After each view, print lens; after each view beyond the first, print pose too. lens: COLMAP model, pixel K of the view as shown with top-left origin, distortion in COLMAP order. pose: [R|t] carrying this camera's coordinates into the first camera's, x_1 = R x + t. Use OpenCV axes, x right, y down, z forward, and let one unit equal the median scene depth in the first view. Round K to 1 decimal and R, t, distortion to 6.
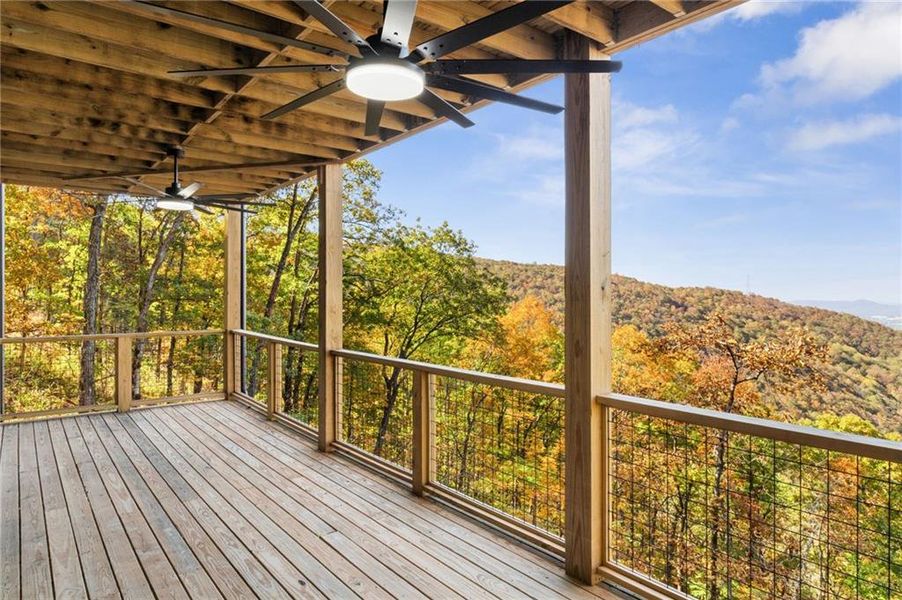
lens RADIAL K [[556.1, 0, 457.5], [0, 556.1, 301.9], [0, 0, 1]] dist [0.000759, 0.000298]
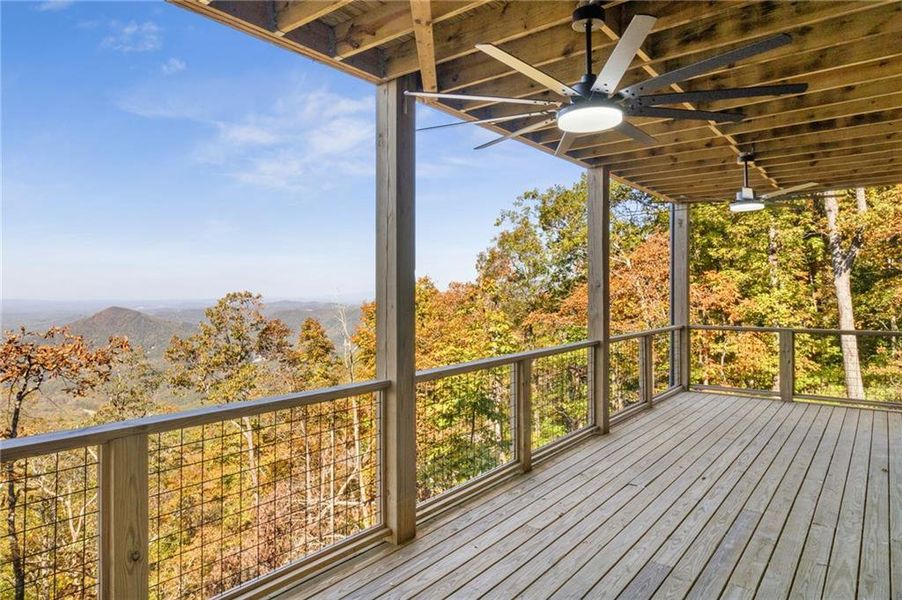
lens RADIAL K [[556.1, 0, 457.9], [0, 556.1, 293.3], [0, 0, 1]] dist [0.000759, 0.000298]
pose [[-0.246582, -0.002607, 0.969118, -1.217774], [0.016857, 0.999834, 0.006979, -0.015369], [-0.968975, 0.018058, -0.246497, 1.552516]]
